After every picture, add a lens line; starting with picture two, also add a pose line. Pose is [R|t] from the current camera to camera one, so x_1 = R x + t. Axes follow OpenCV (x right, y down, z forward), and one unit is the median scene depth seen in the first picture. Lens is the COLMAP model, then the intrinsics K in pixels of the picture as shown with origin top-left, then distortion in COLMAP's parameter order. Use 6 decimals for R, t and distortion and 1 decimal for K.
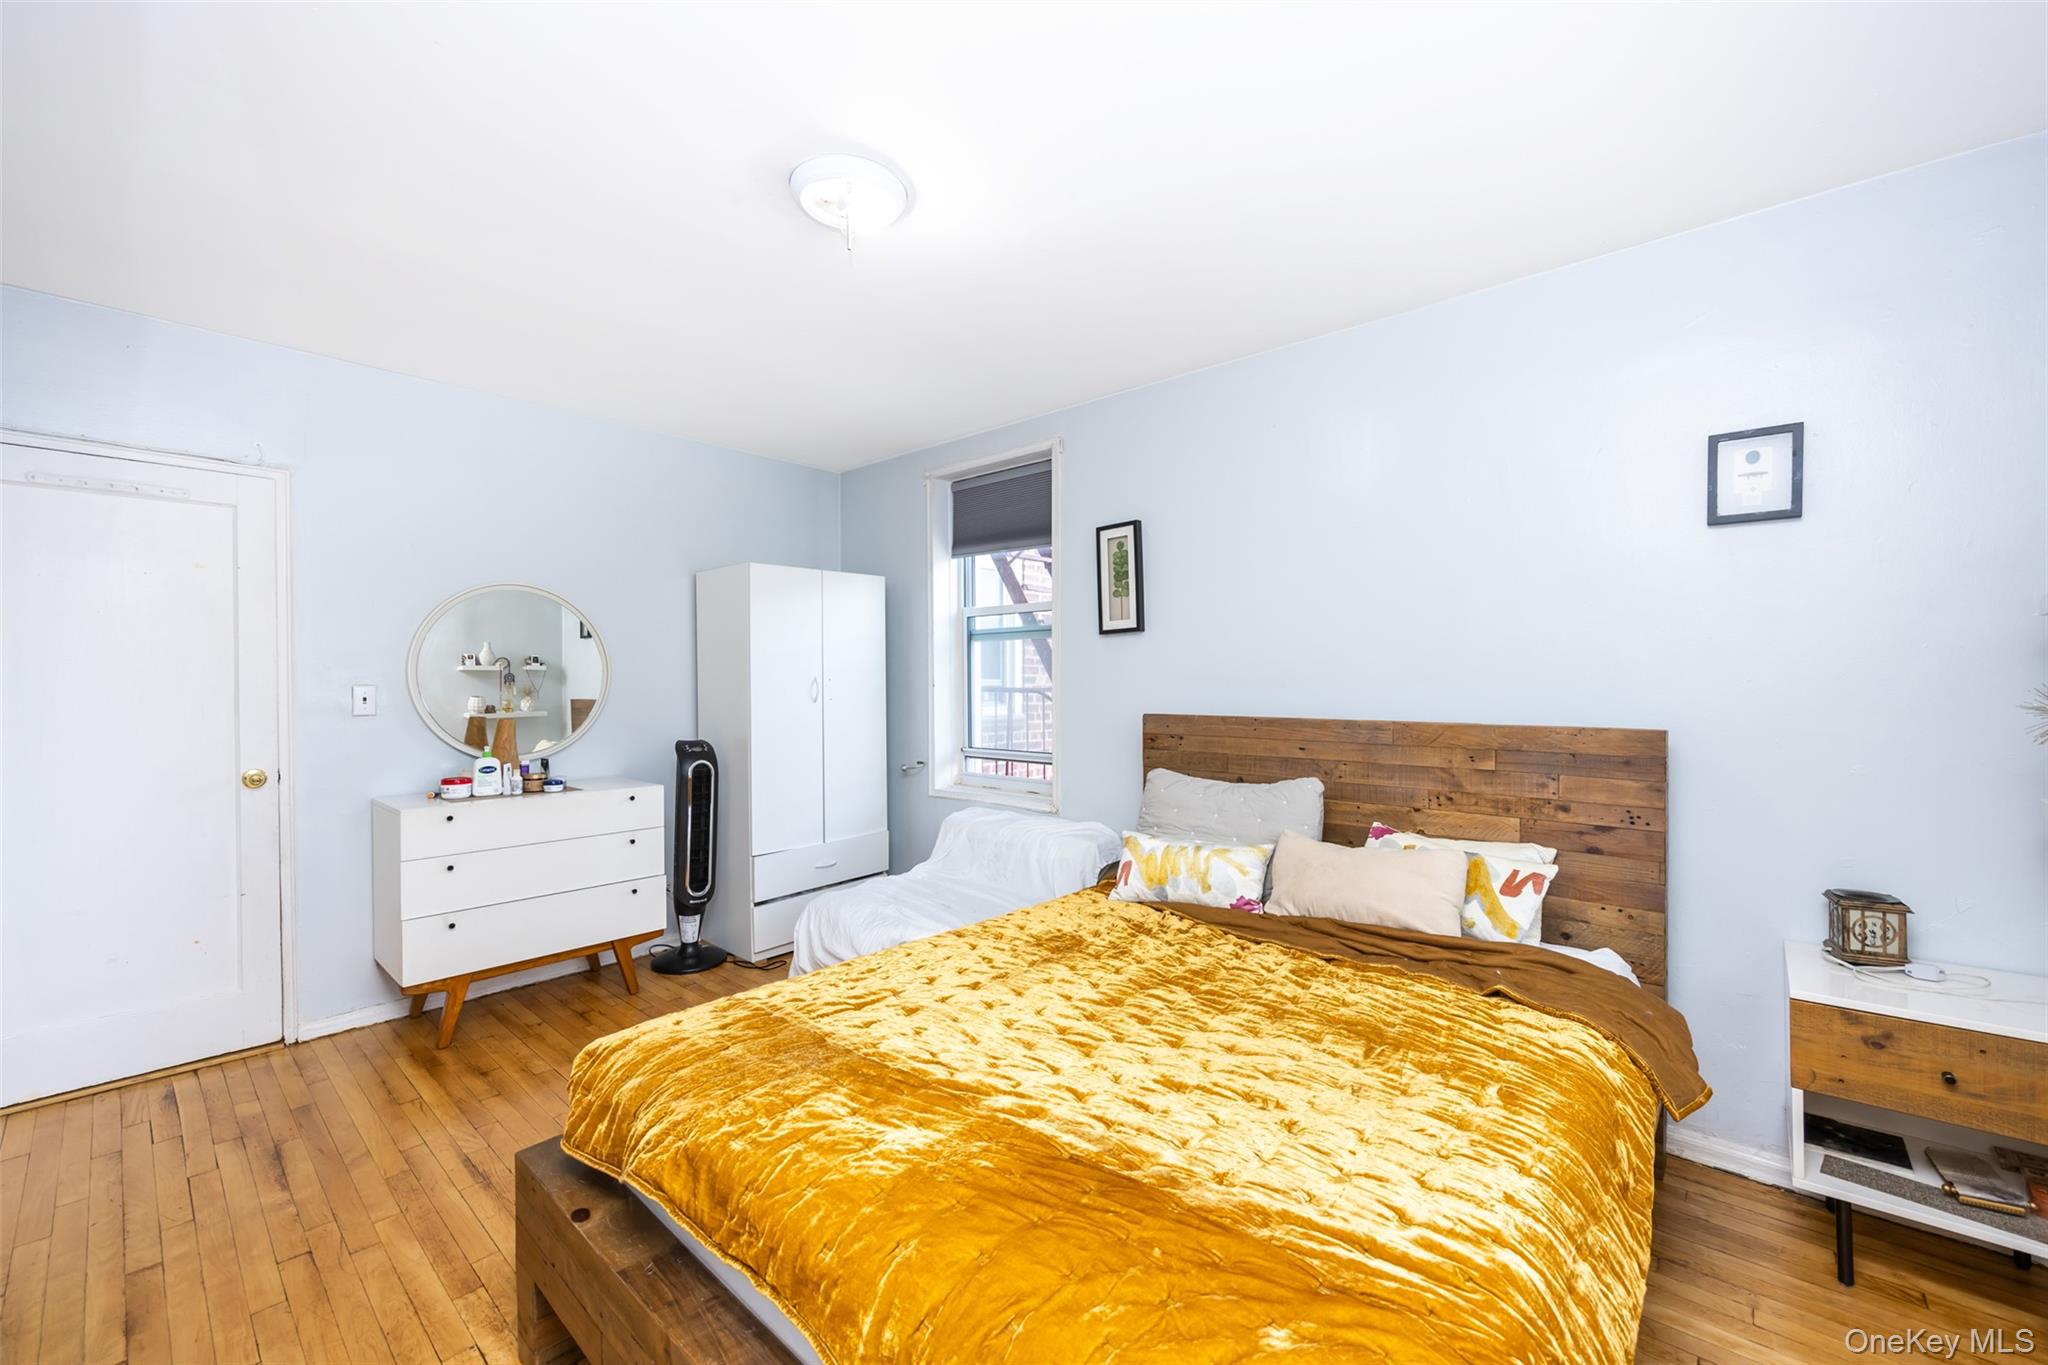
lens RADIAL K [[821.5, 0, 1014.3], [0, 821.5, 677.5], [0, 0, 1]] dist [-0.000681, 0.000085]
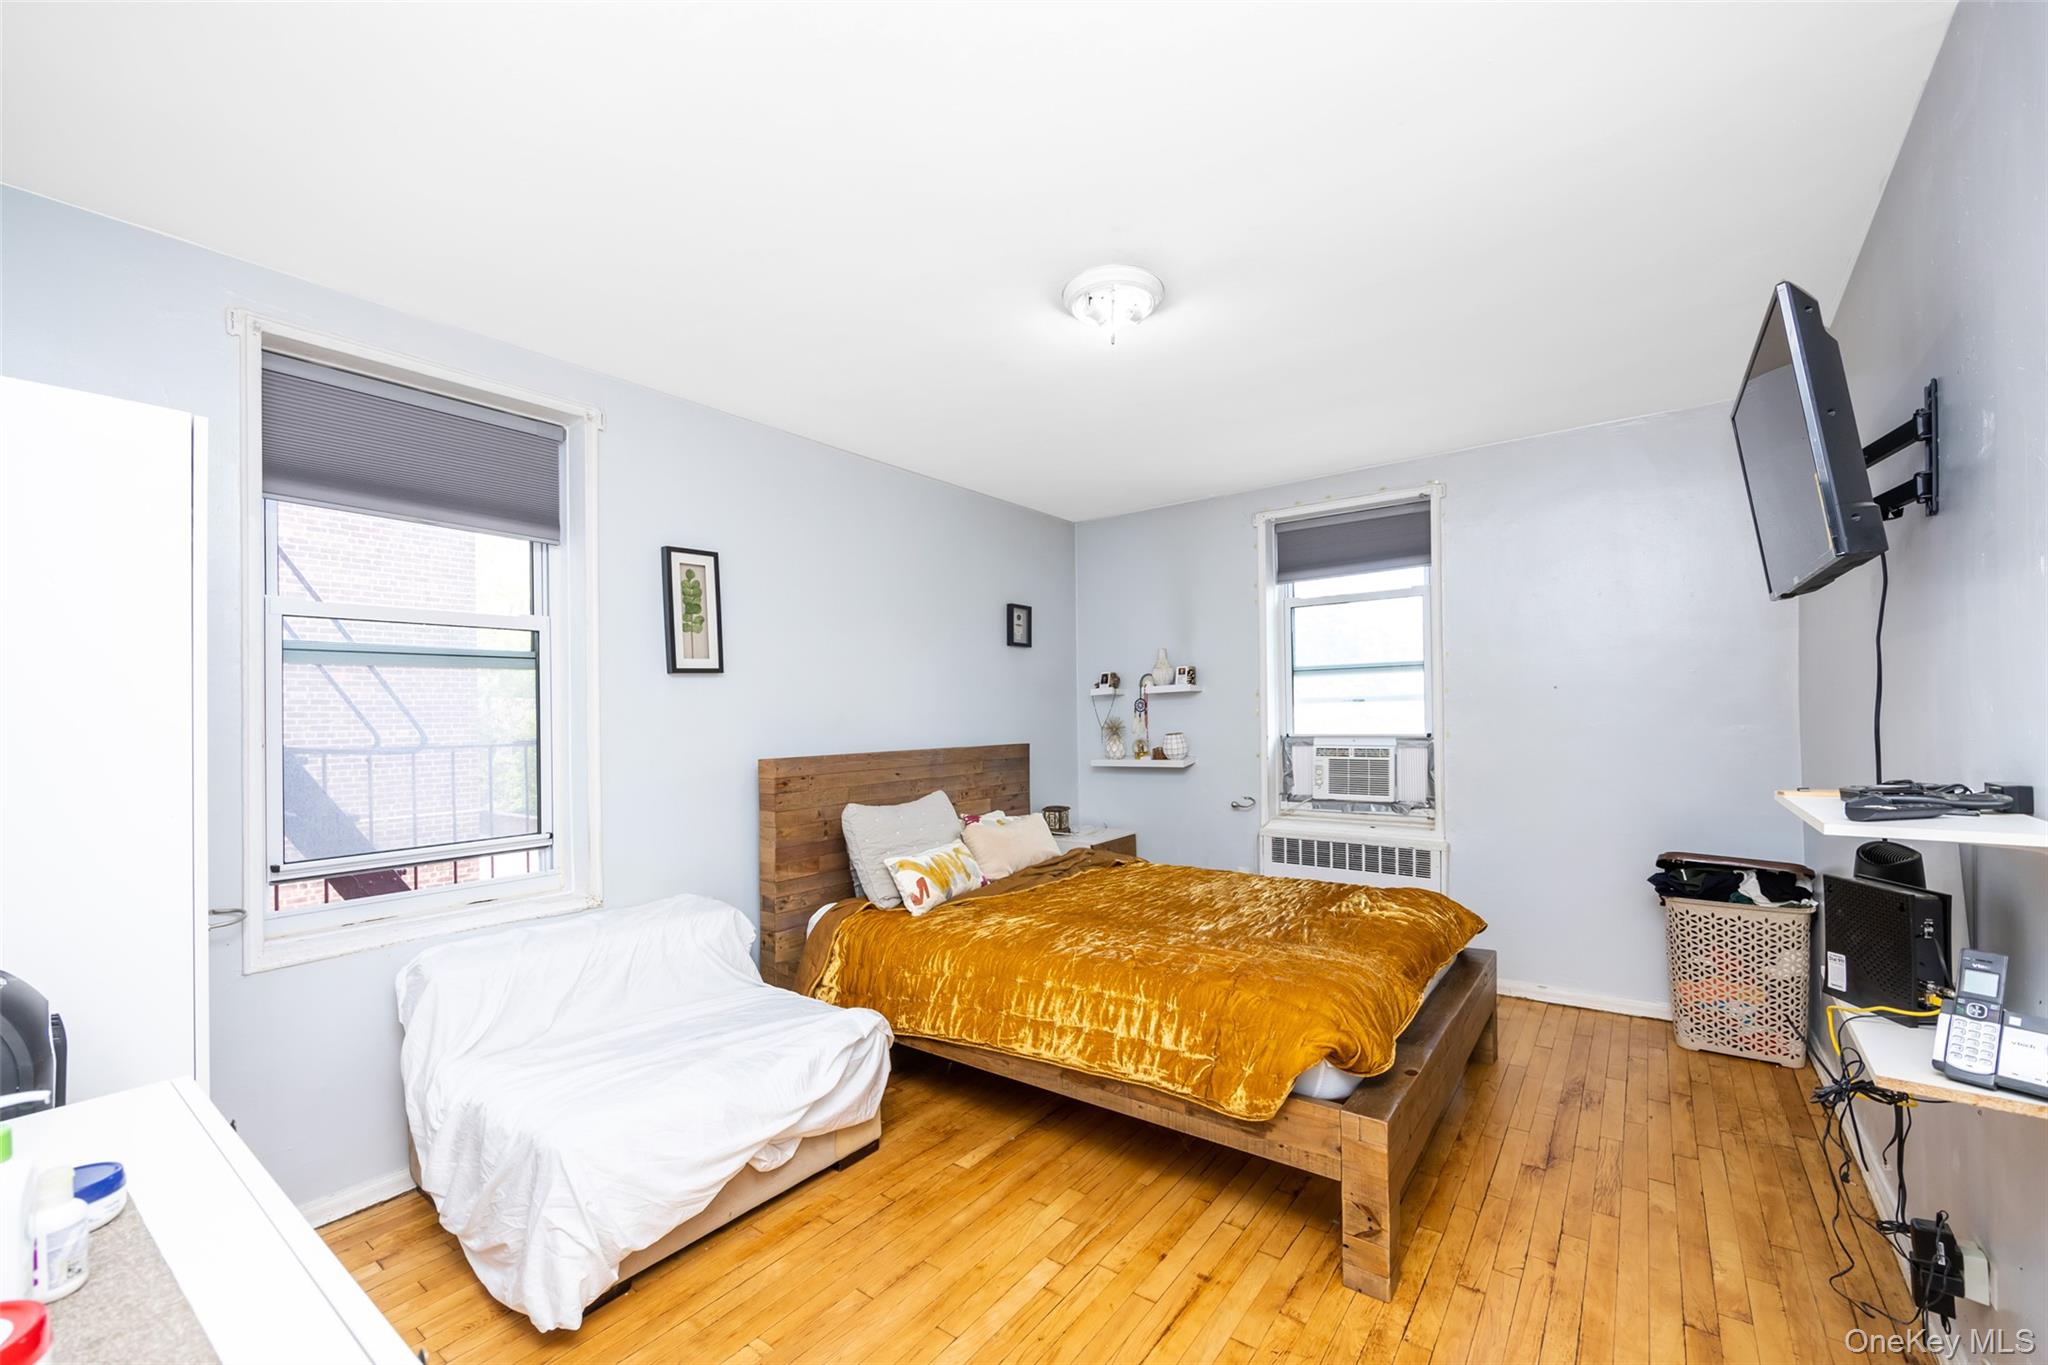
lens RADIAL K [[849.2, 0, 1024.0], [0, 849.2, 682.5], [0, 0, 1]] dist [0.000193, 0.000341]
pose [[-0.104372, 0.037260, 0.993840, -0.921403], [0.009460, 0.999290, -0.036471, -0.007811], [-0.994493, 0.005595, -0.104651, 0.834306]]
